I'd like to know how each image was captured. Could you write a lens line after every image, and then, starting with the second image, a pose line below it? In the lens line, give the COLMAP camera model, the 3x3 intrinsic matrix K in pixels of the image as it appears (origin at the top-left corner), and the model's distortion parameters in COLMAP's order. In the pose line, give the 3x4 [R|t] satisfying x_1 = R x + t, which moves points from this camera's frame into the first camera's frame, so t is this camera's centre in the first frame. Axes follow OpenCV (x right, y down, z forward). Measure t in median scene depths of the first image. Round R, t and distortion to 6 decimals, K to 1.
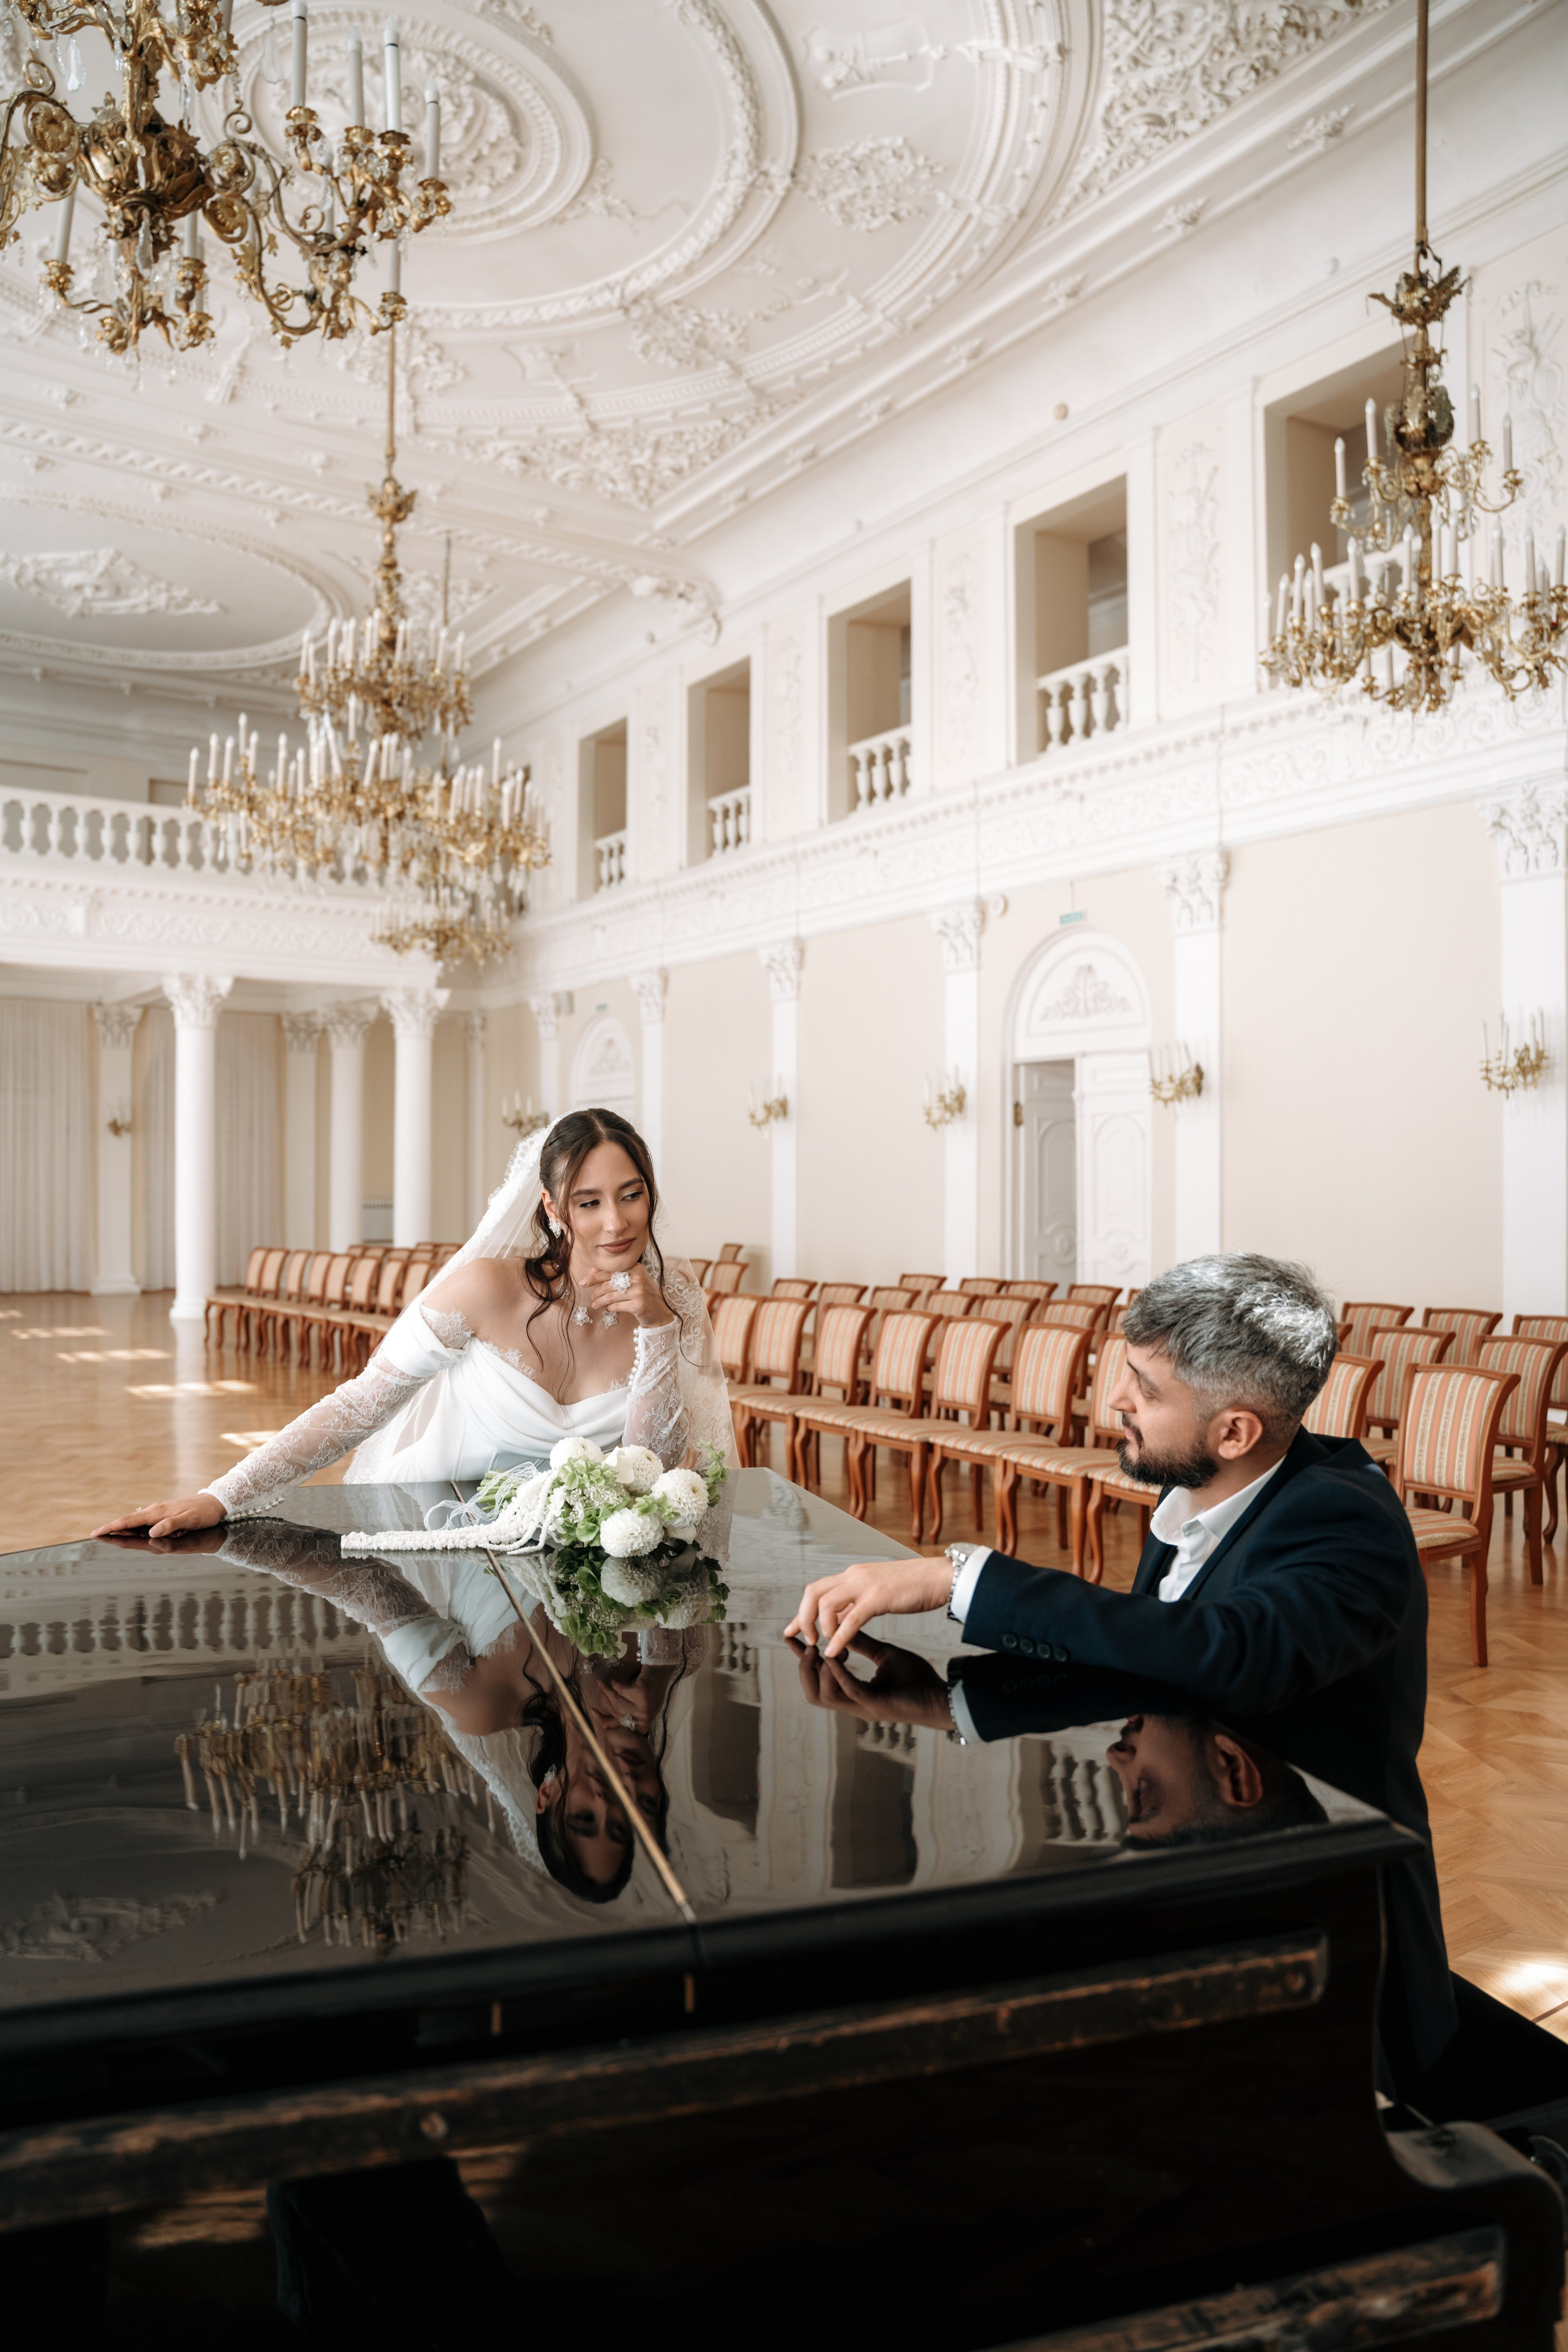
lens RADIAL K [[1610.6, 0, 773.4], [0, 1610.6, 1181.5], [0, 0, 1]] dist [-0.110670, 0.088291]
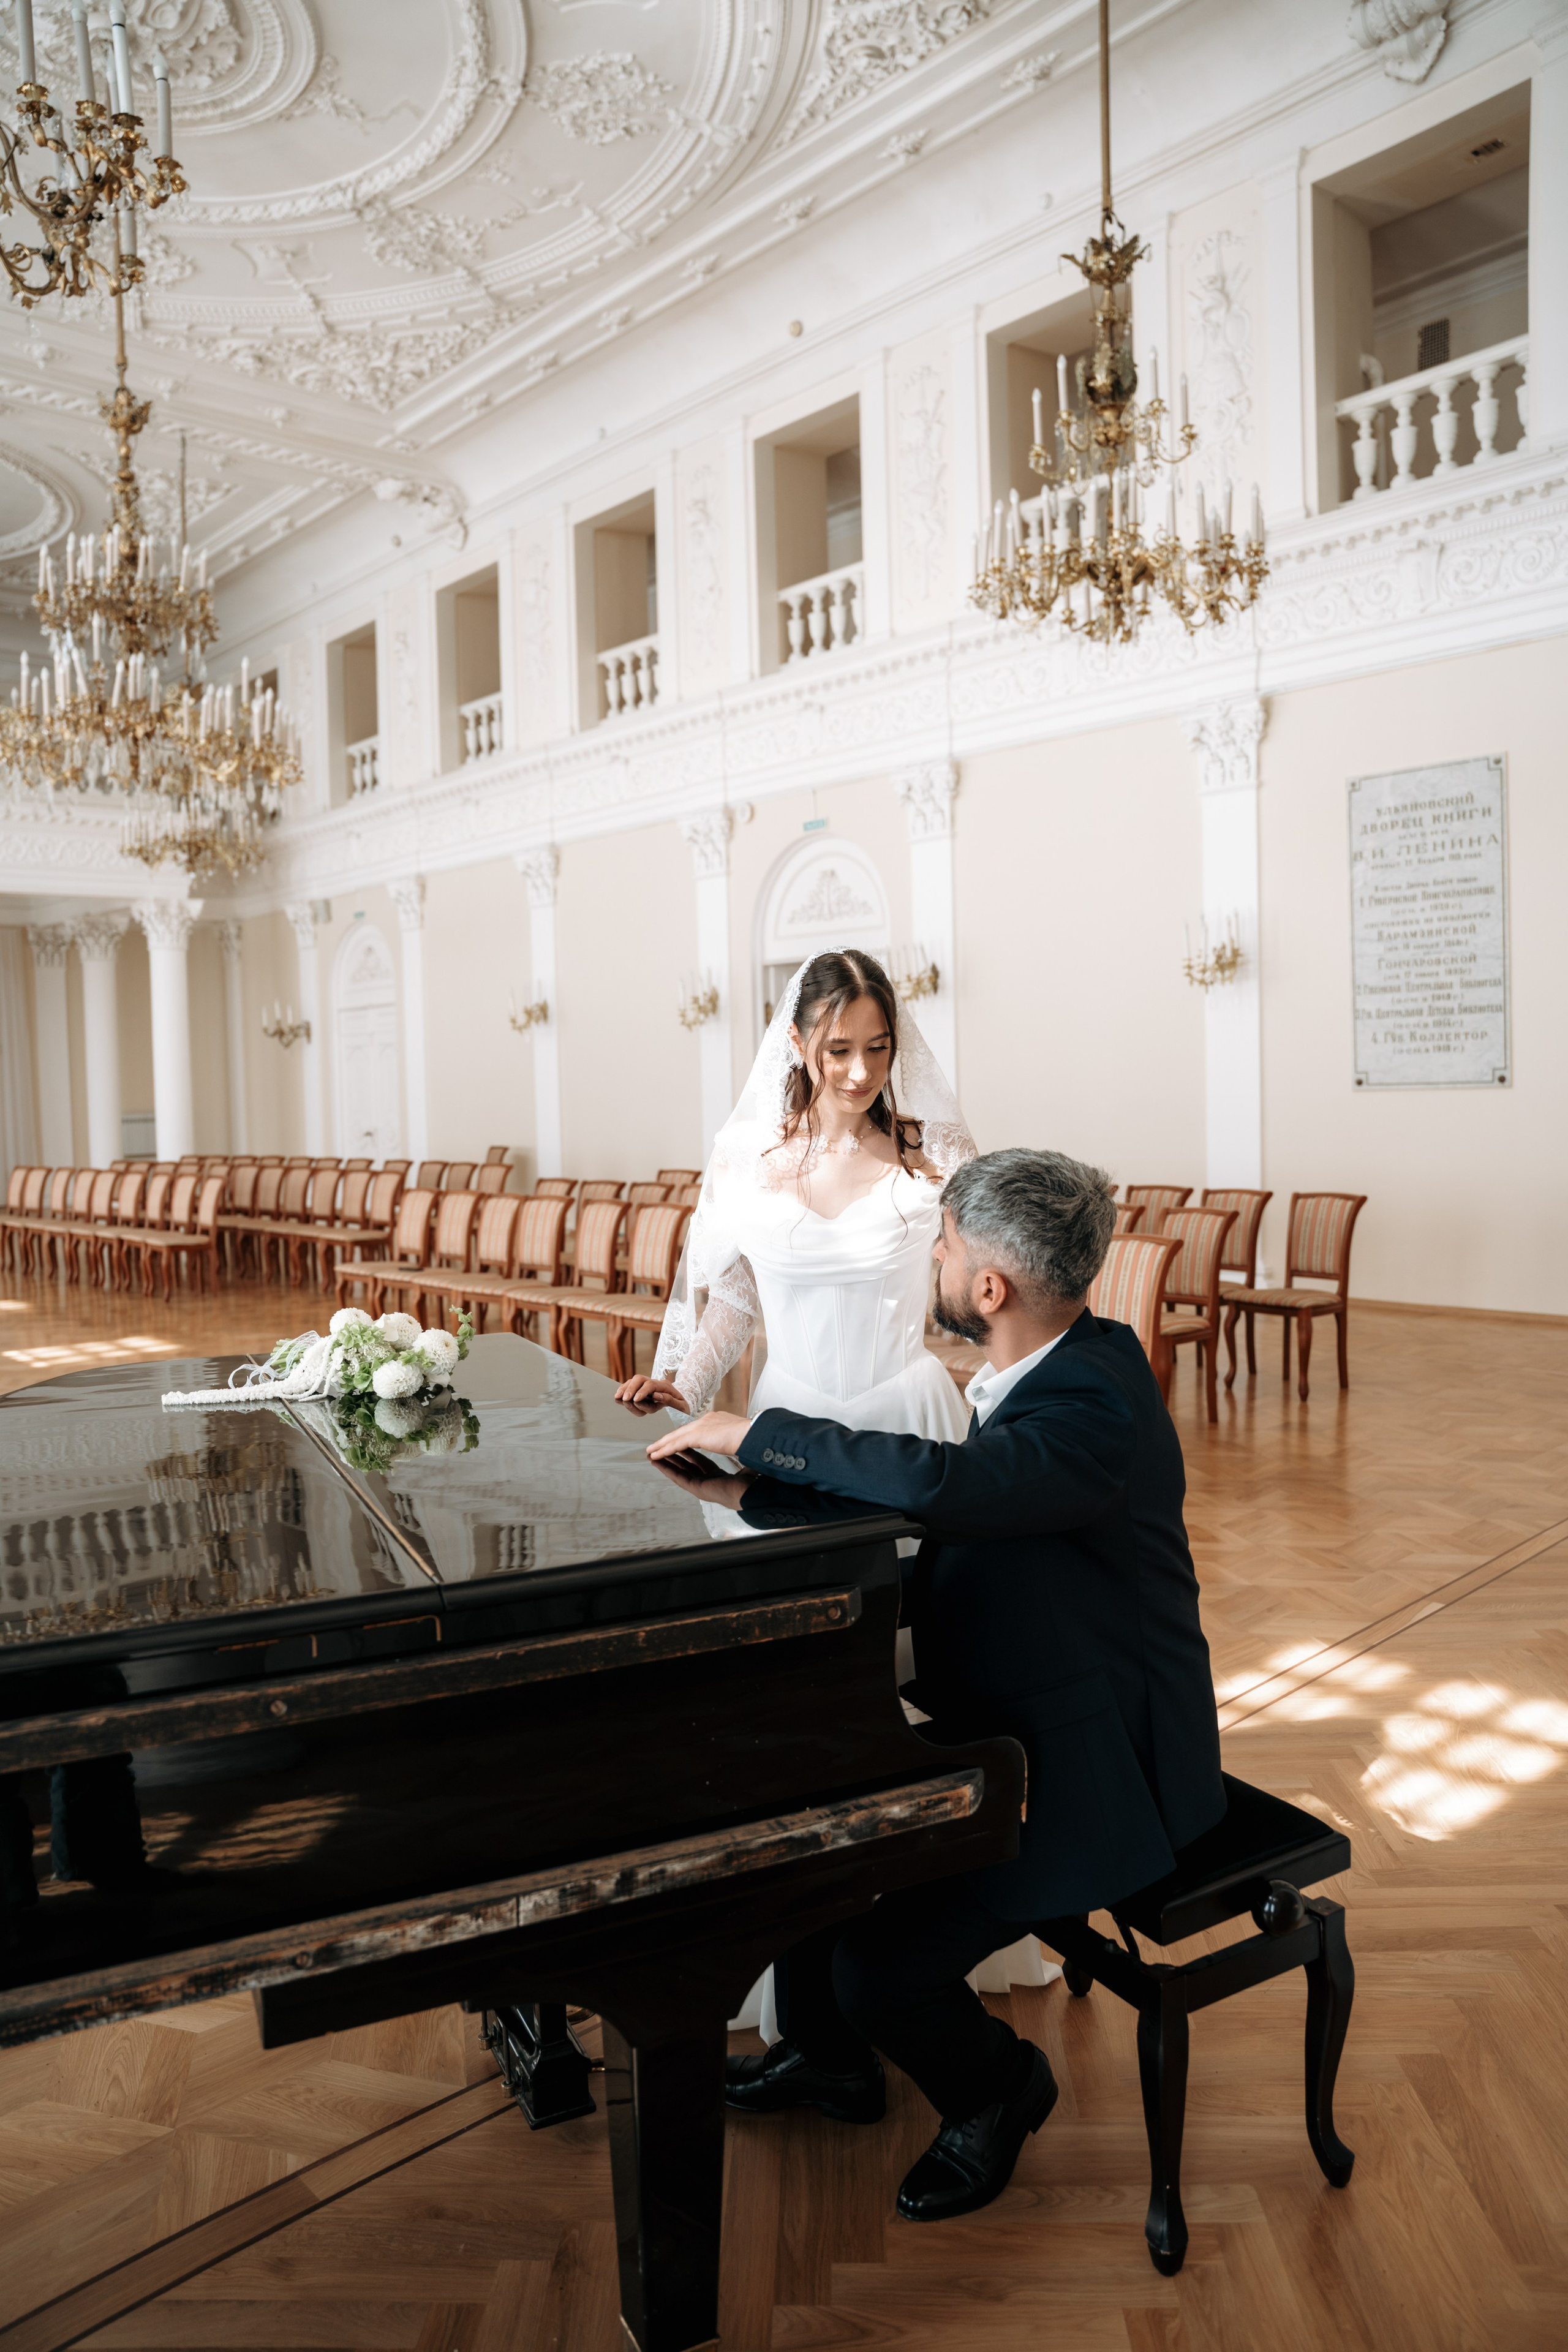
lens RADIAL K [[1610.6, 0, 773.4], [0, 1610.6, 1181.5], [0, 0, 1]] dist [-0.110670, 0.088291]
pose [[0.989555, -0.035066, 0.139829, 0.006544], [0.026047, 0.997491, 0.065821, -0.002476], [-0.141786, -0.061491, 0.987986, -0.054388]]
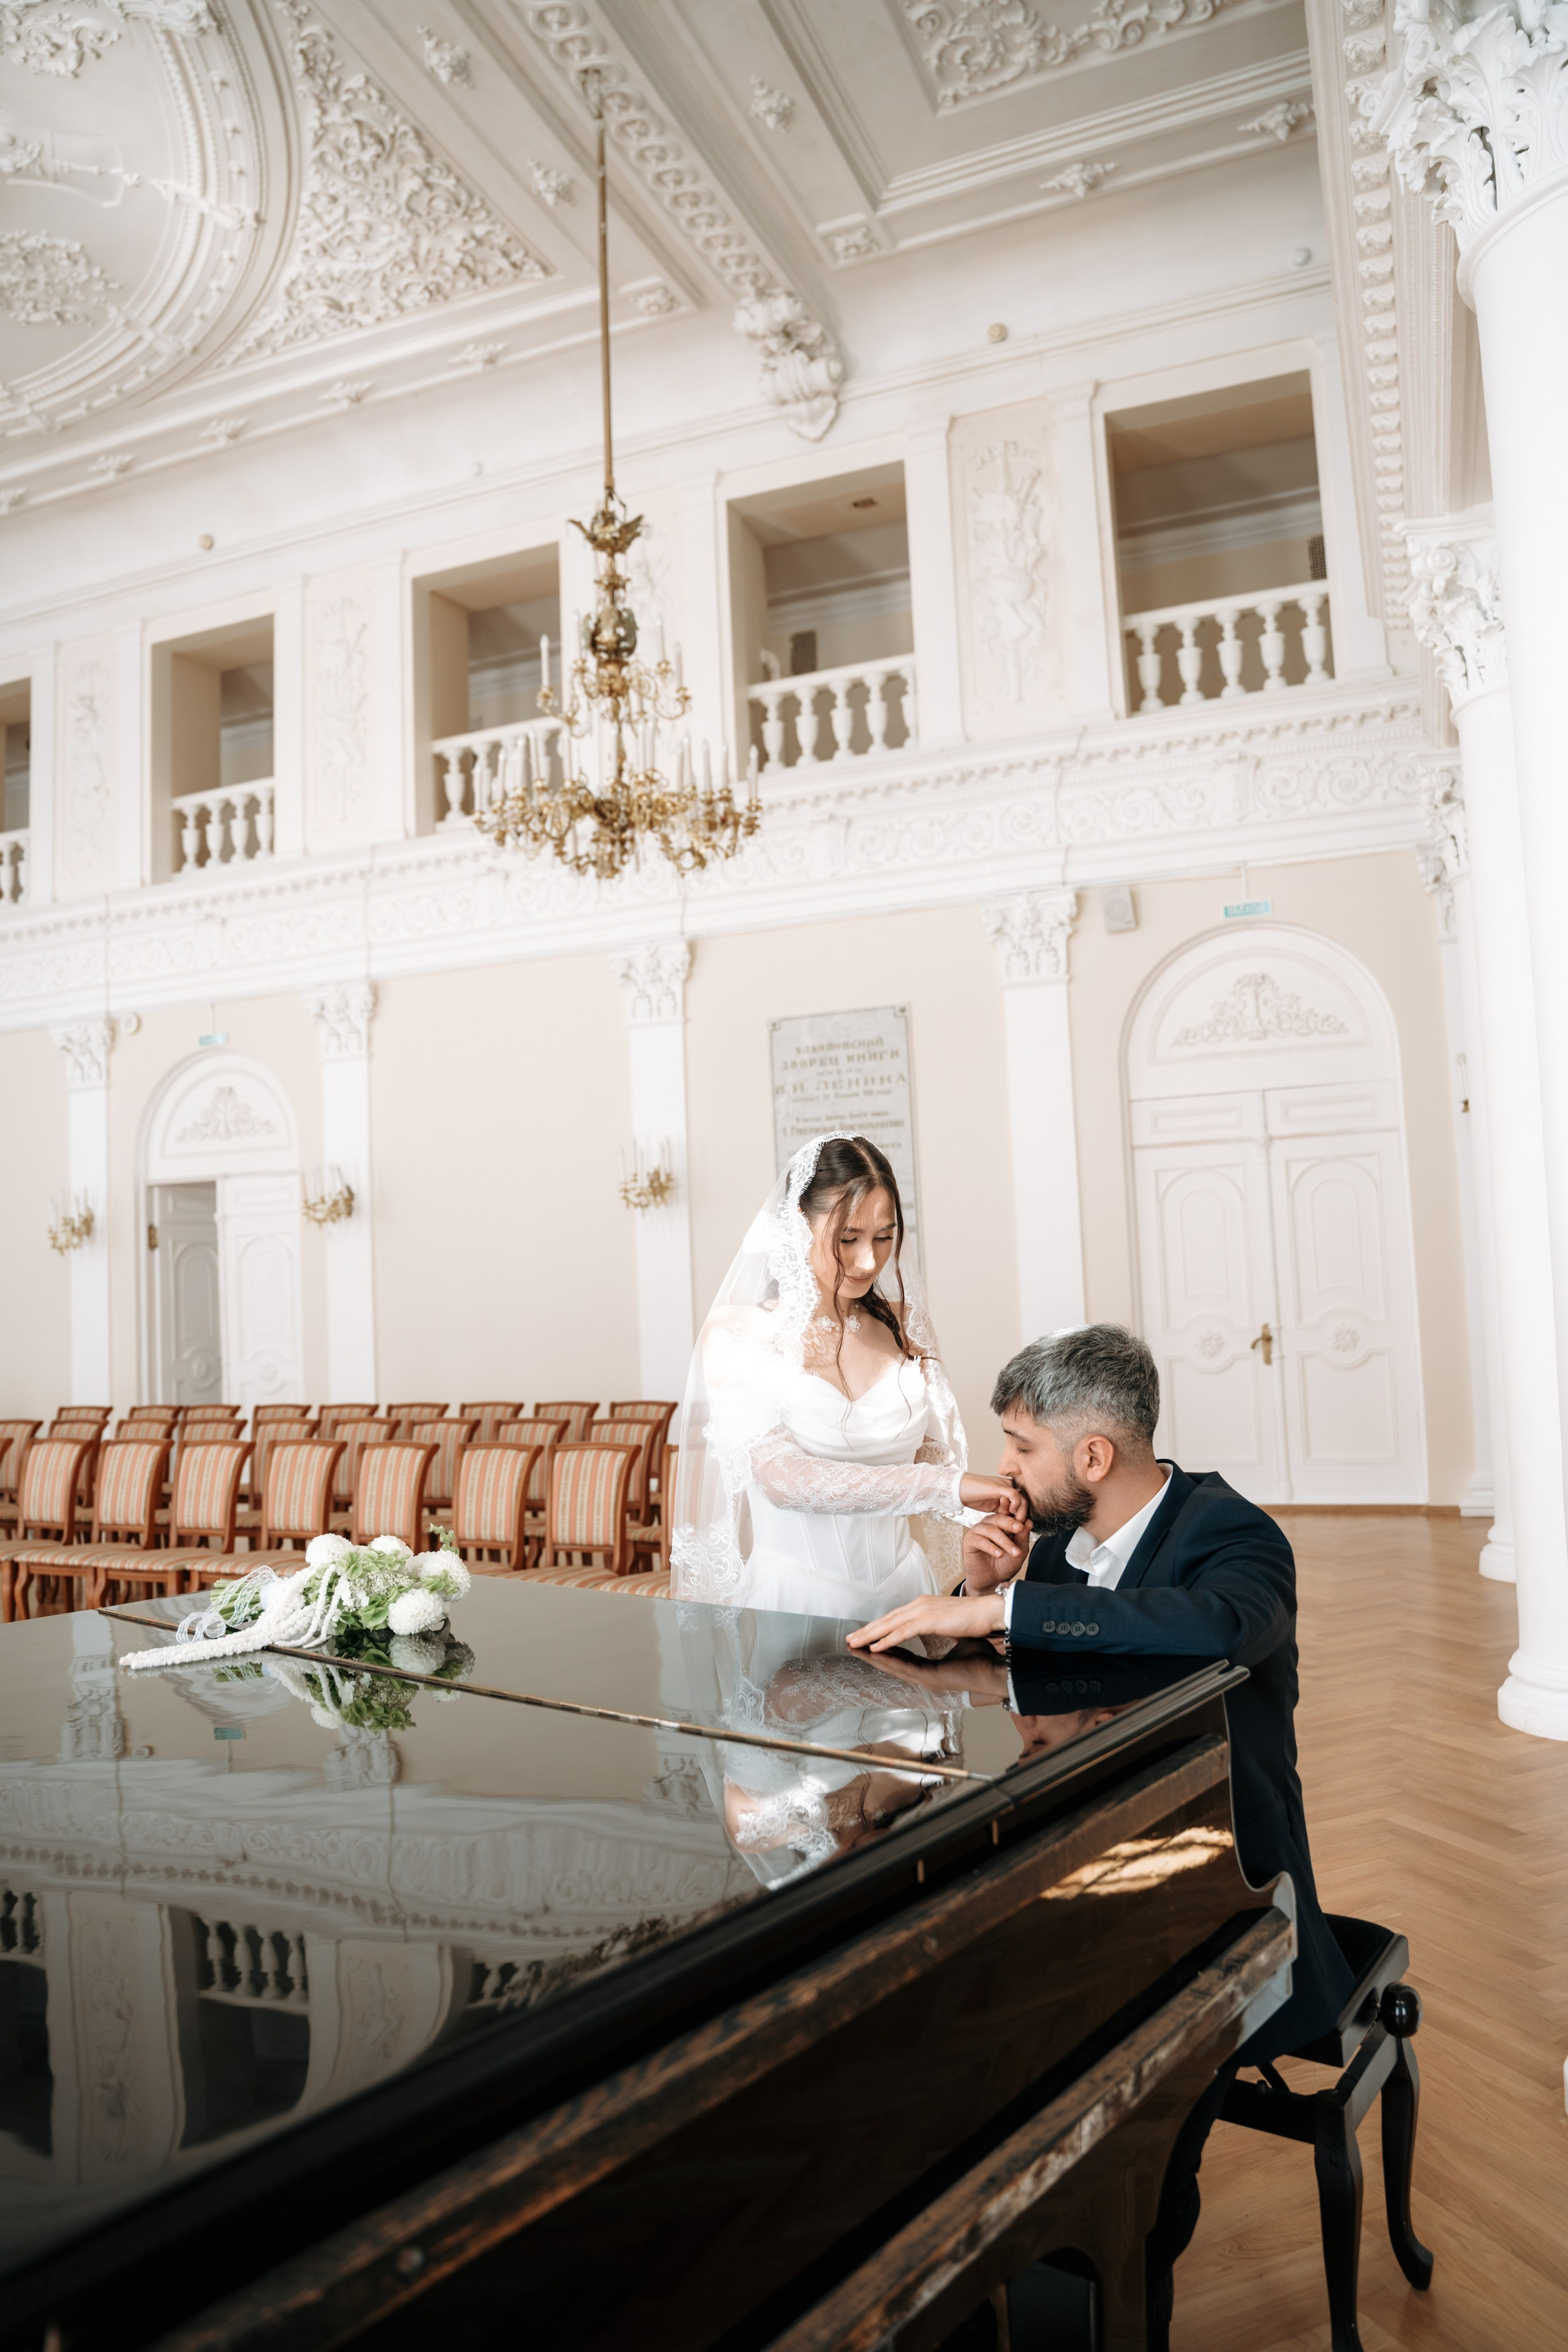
lens RADIAL K [[1609.0, 0, 772.8], [0, 1609.0, 1182.4], [0, 0, 1]] dist [-0.110864, 0.086861]
pose [[0.829562, 0.003807, 0.558401, -0.093714], [0.038448, 0.997214, -0.063916, 0.001187], [-0.557089, 0.074492, 0.827105, -0.011108]]
